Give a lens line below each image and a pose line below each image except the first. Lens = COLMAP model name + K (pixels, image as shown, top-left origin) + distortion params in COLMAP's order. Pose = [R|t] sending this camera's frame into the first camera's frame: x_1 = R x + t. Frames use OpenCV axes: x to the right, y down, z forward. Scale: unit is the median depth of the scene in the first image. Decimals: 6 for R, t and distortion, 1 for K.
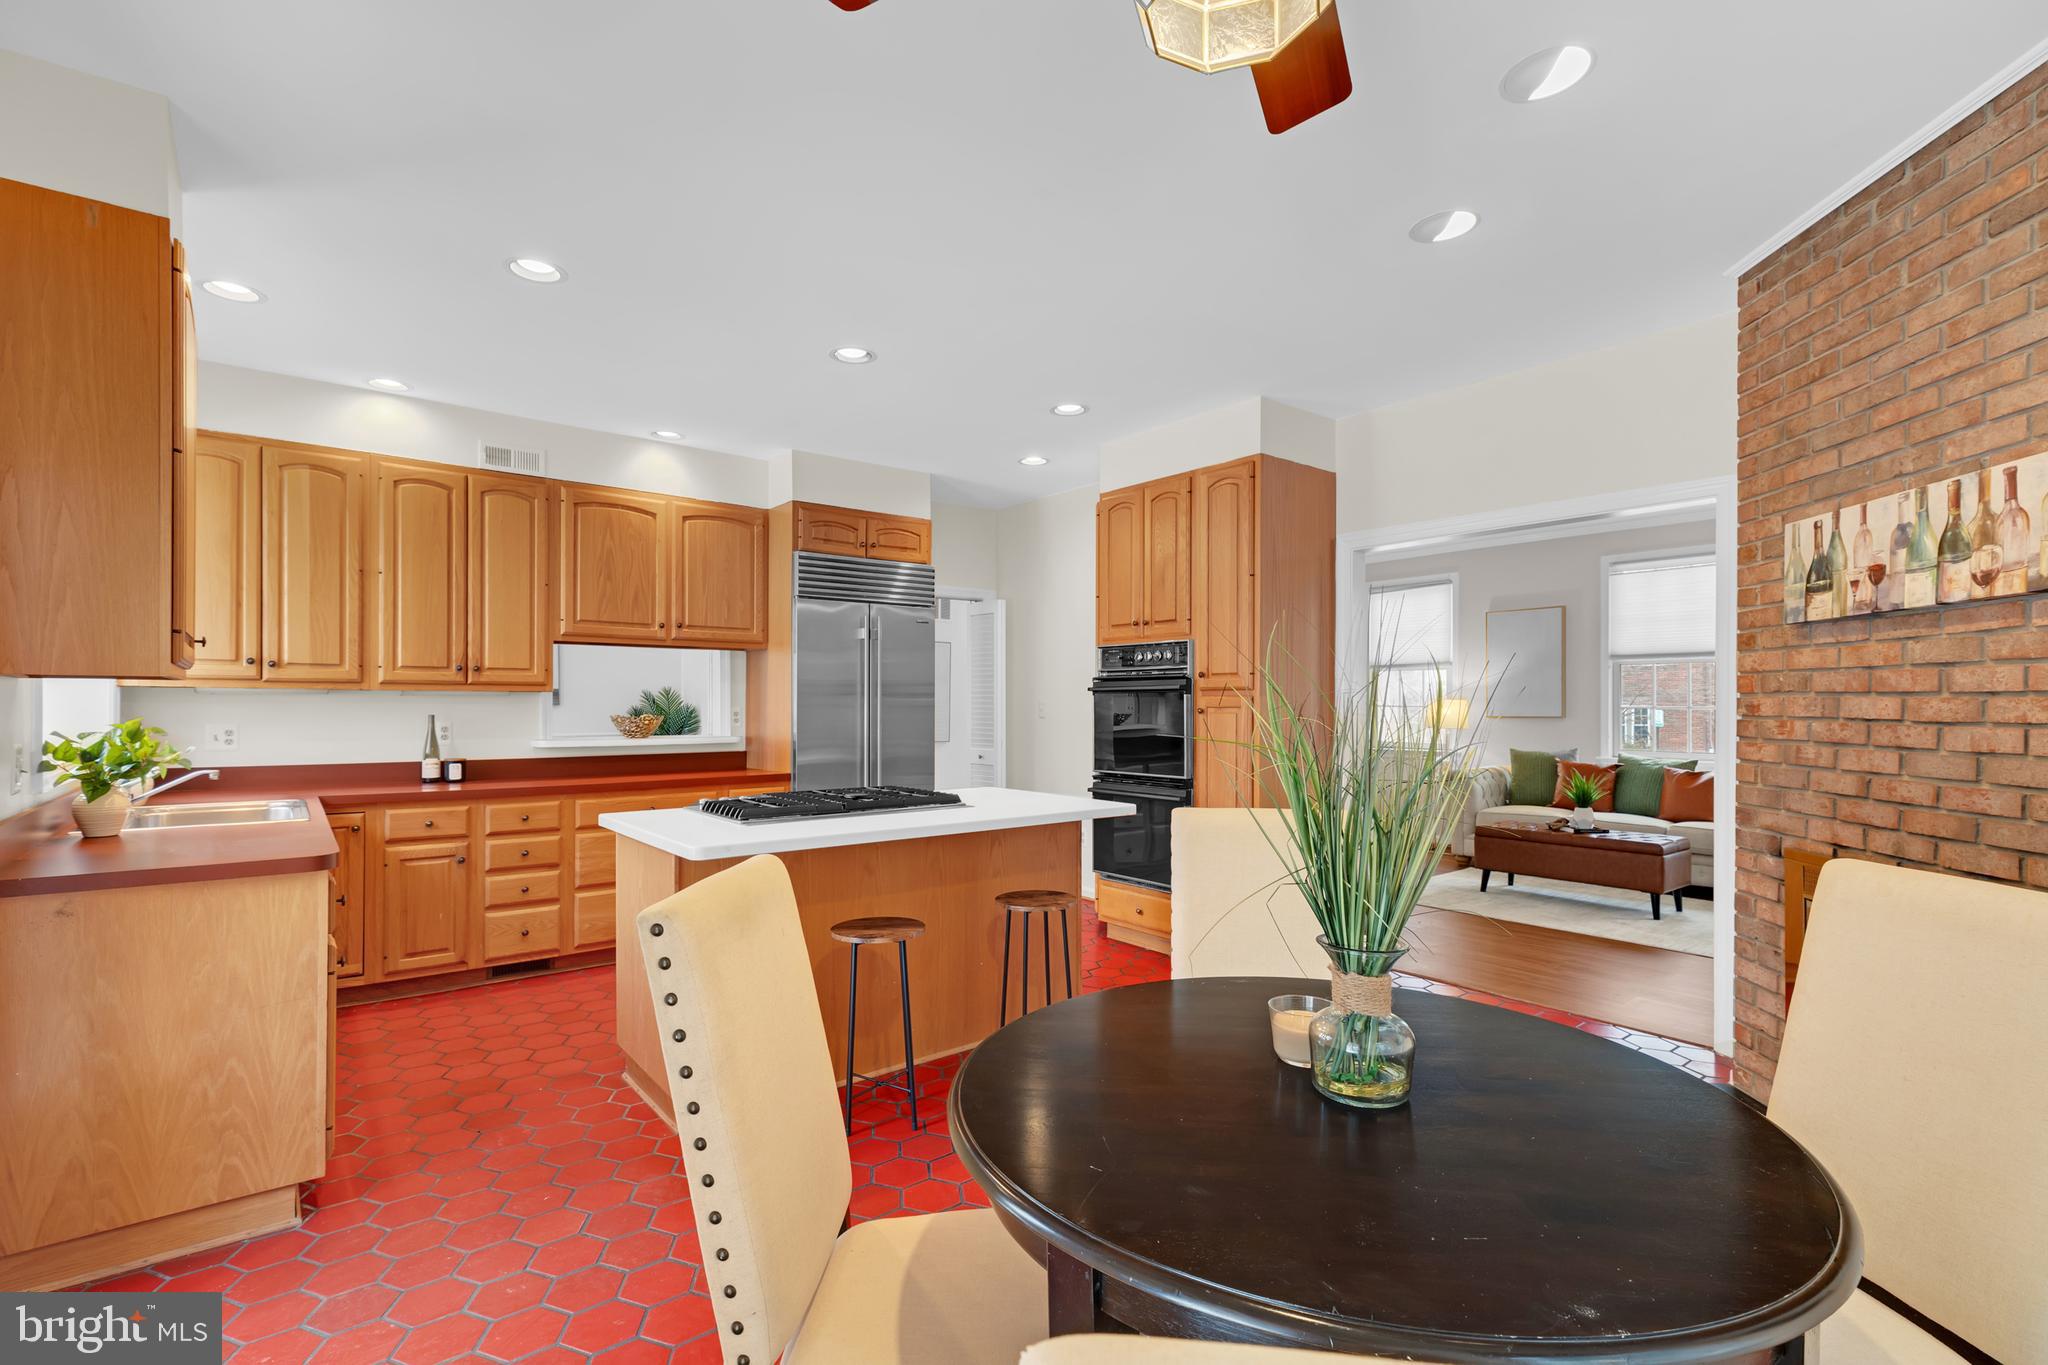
lens RADIAL K [[931.1, 0, 1079.4], [0, 931.1, 711.0], [0, 0, 1]] dist [0.012561, -0.001680]
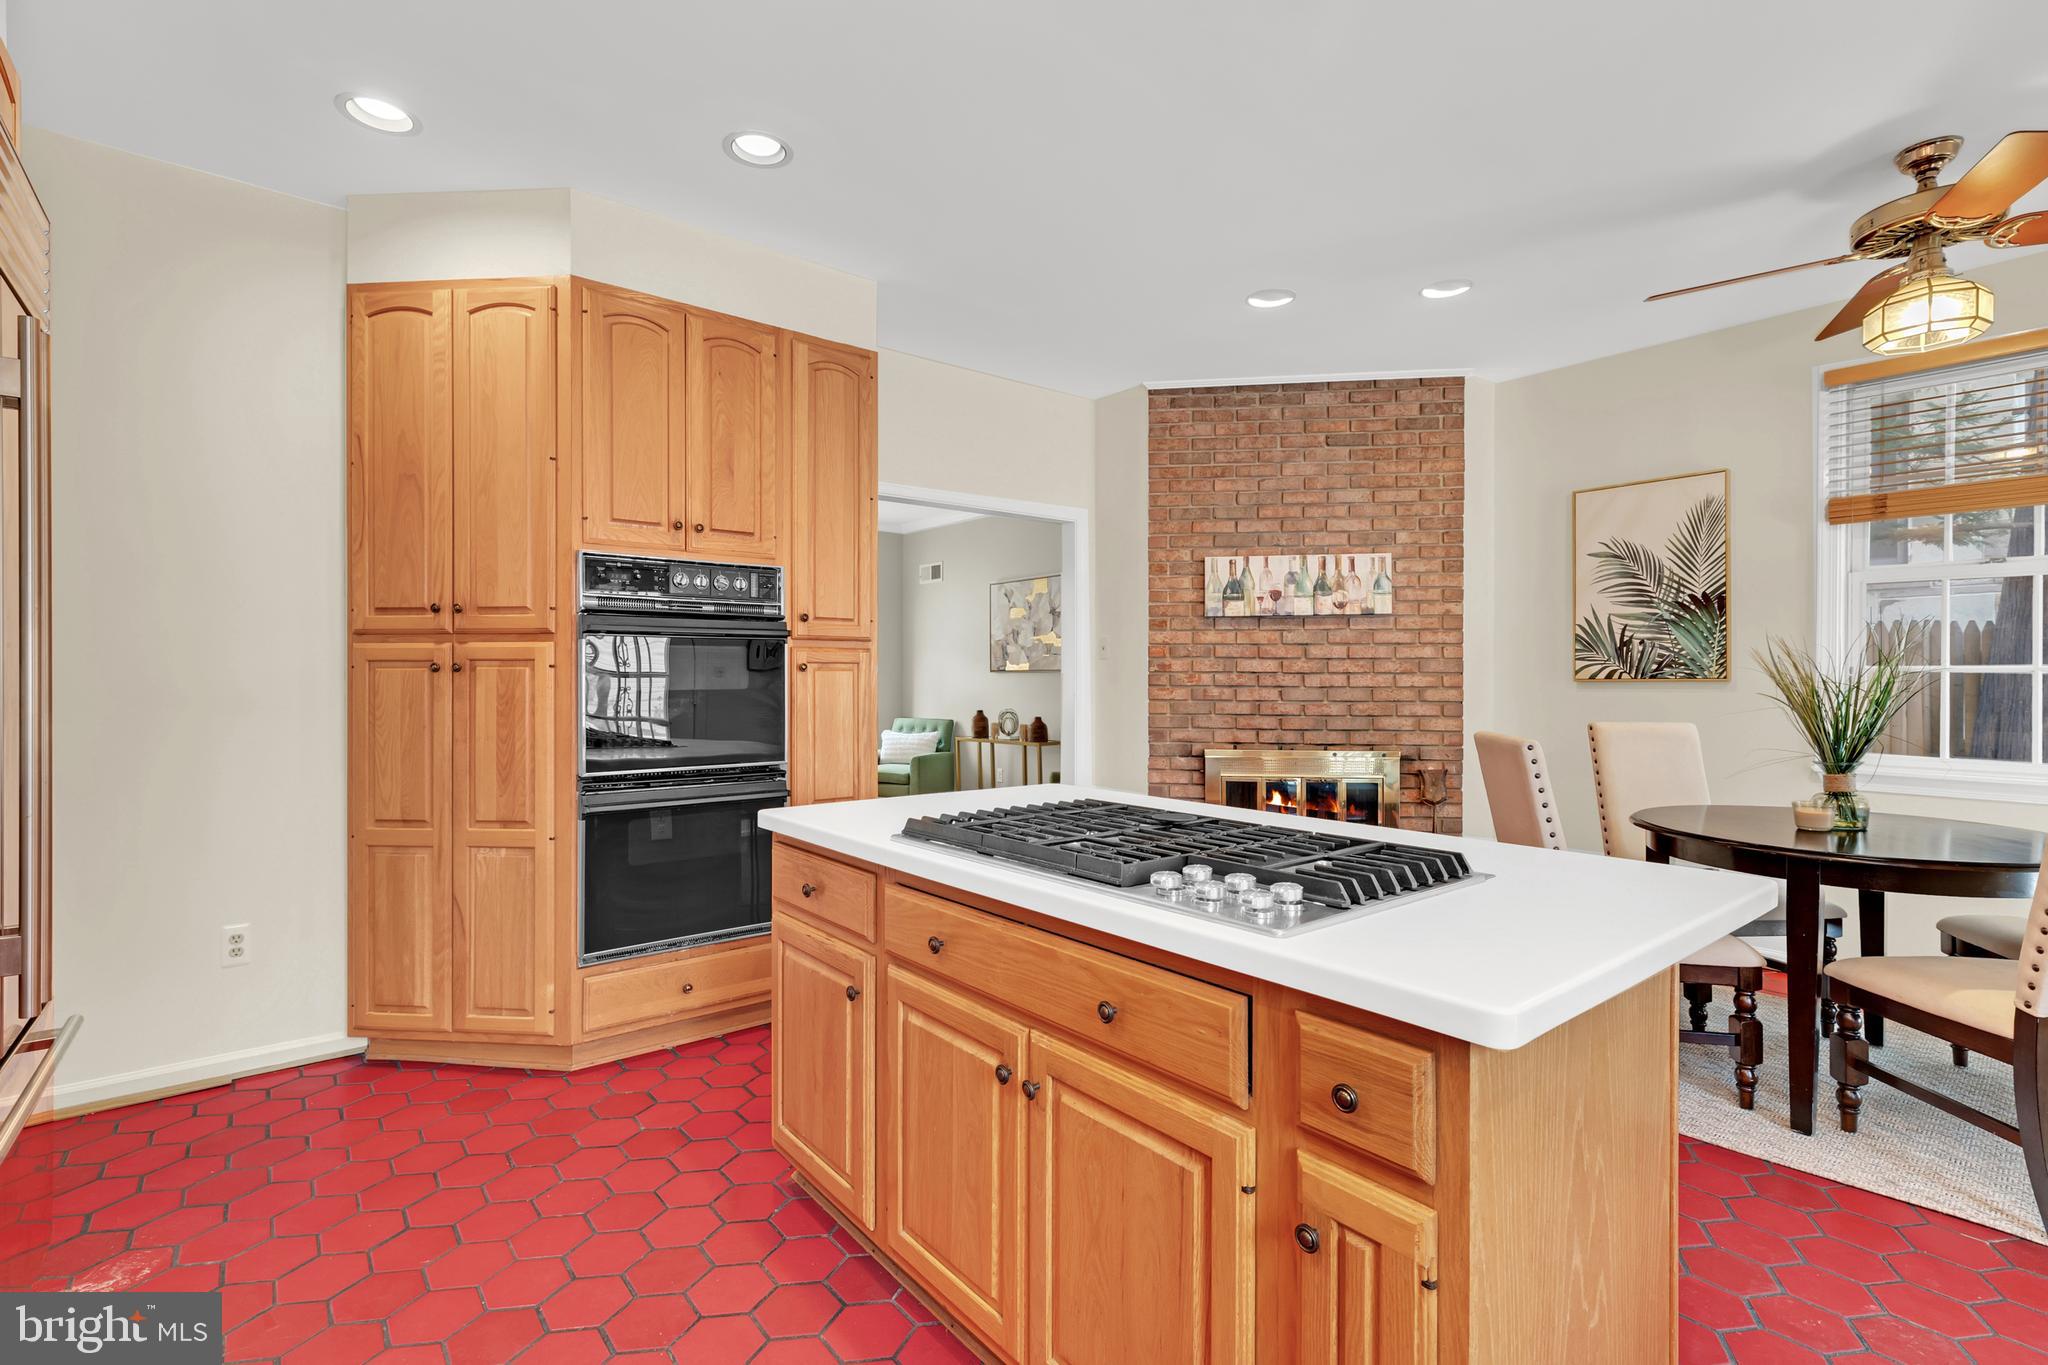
lens RADIAL K [[931.1, 0, 1040.2], [0, 931.1, 680.1], [0, 0, 1]] dist [0.012561, -0.001680]
pose [[0.037648, -0.003536, 0.999285, -0.938741], [0.007459, 0.999967, 0.003257, 0.014275], [-0.999263, 0.007331, 0.037673, 1.253452]]
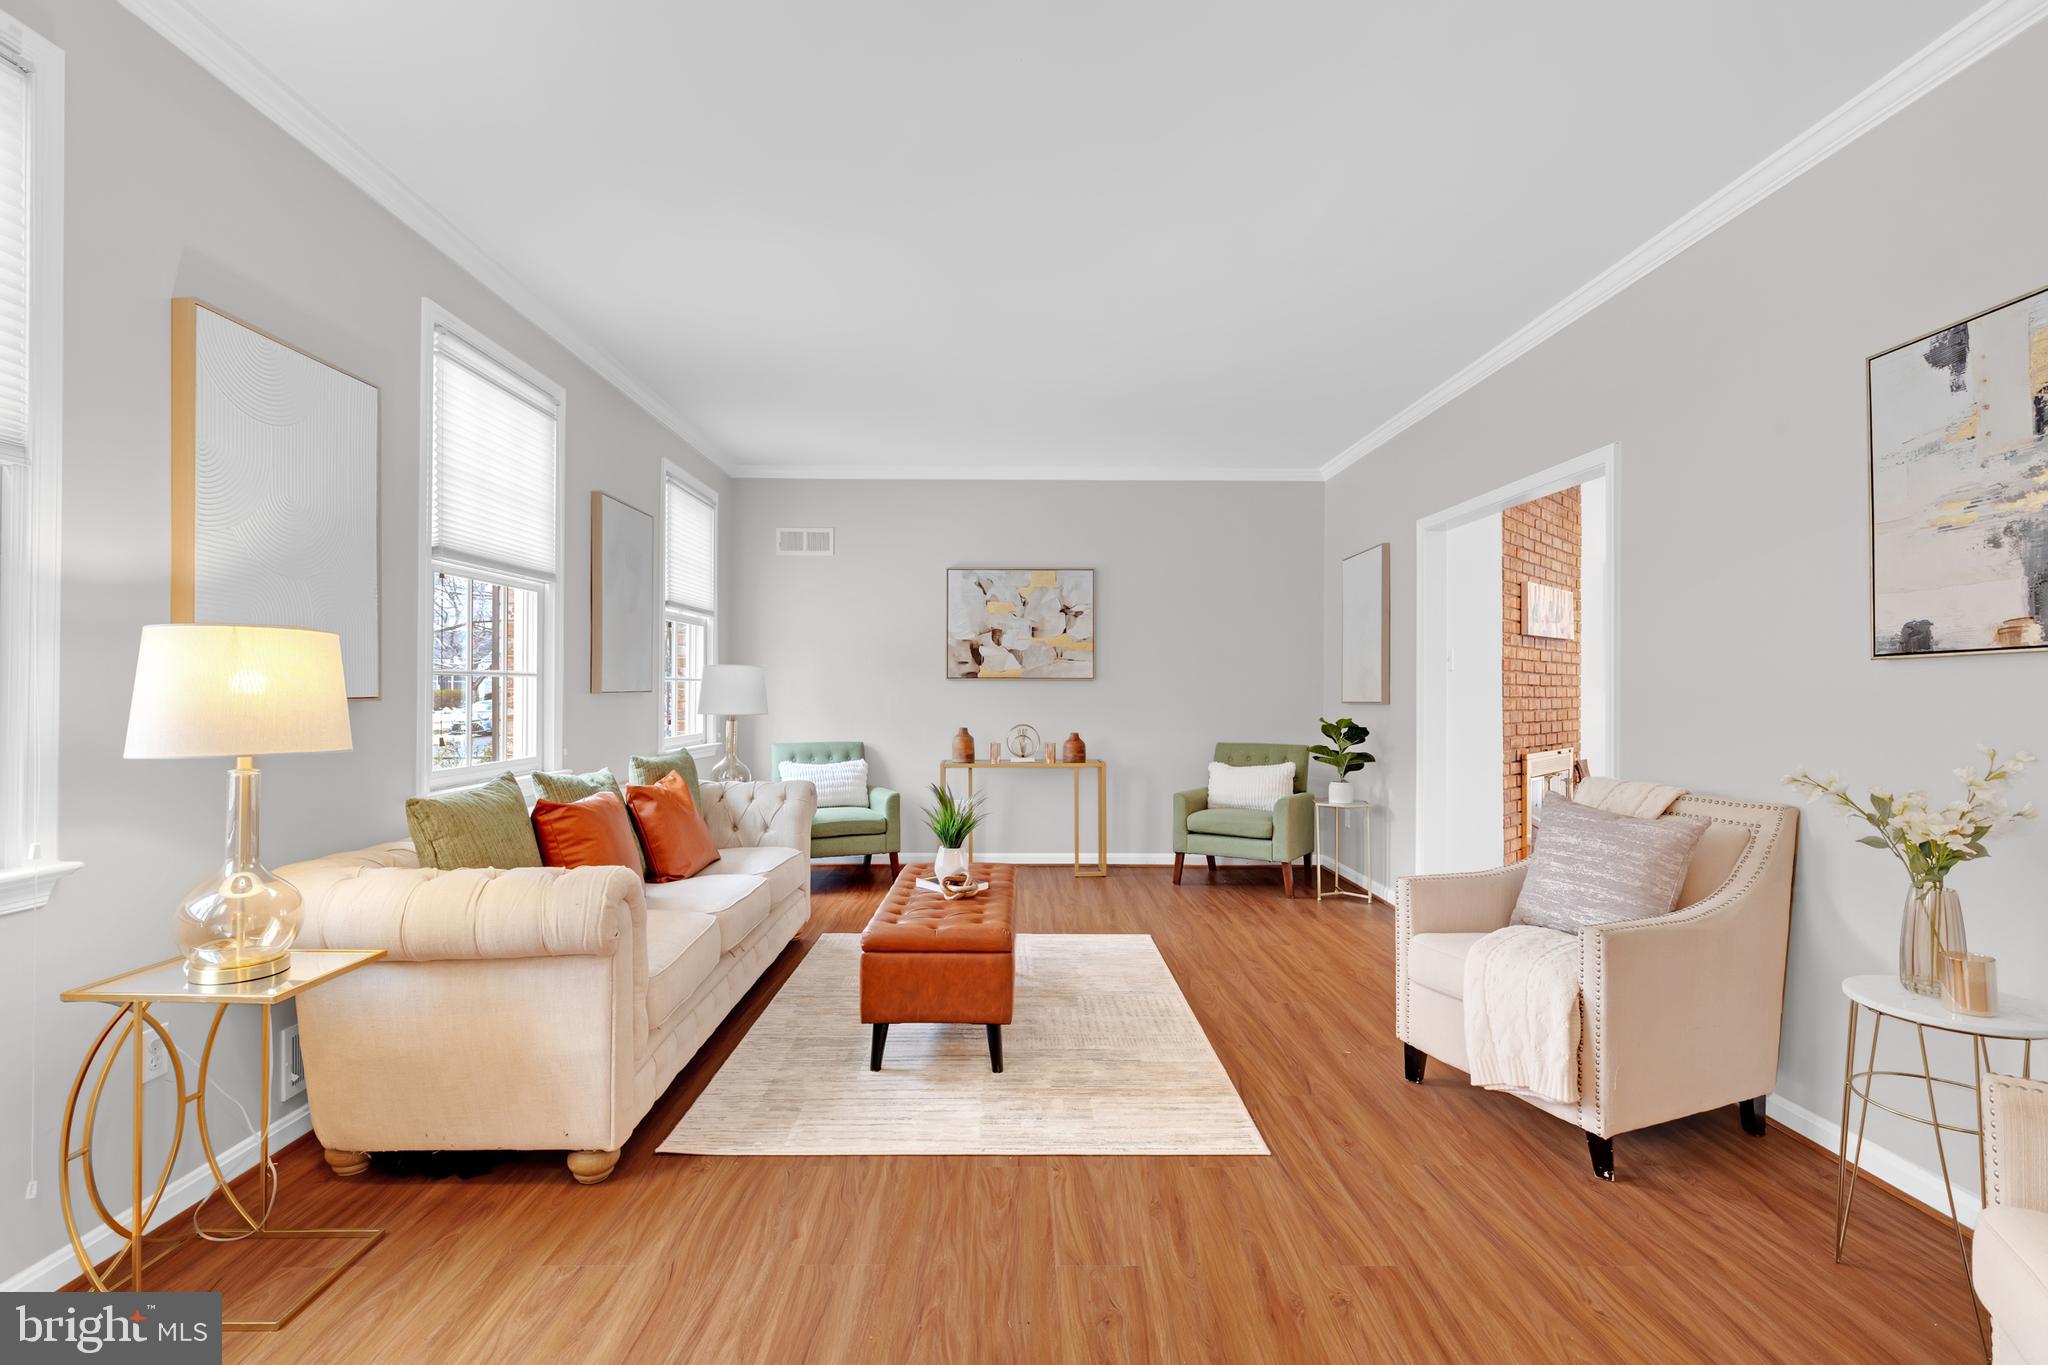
lens RADIAL K [[931.1, 0, 1020.4], [0, 931.1, 683.6], [0, 0, 1]] dist [0.012561, -0.001680]
pose [[-0.750944, -0.002455, 0.660361, 0.290179], [-0.001552, 0.999997, 0.001954, 0.003100], [-0.660364, 0.000442, -0.750945, 3.103029]]
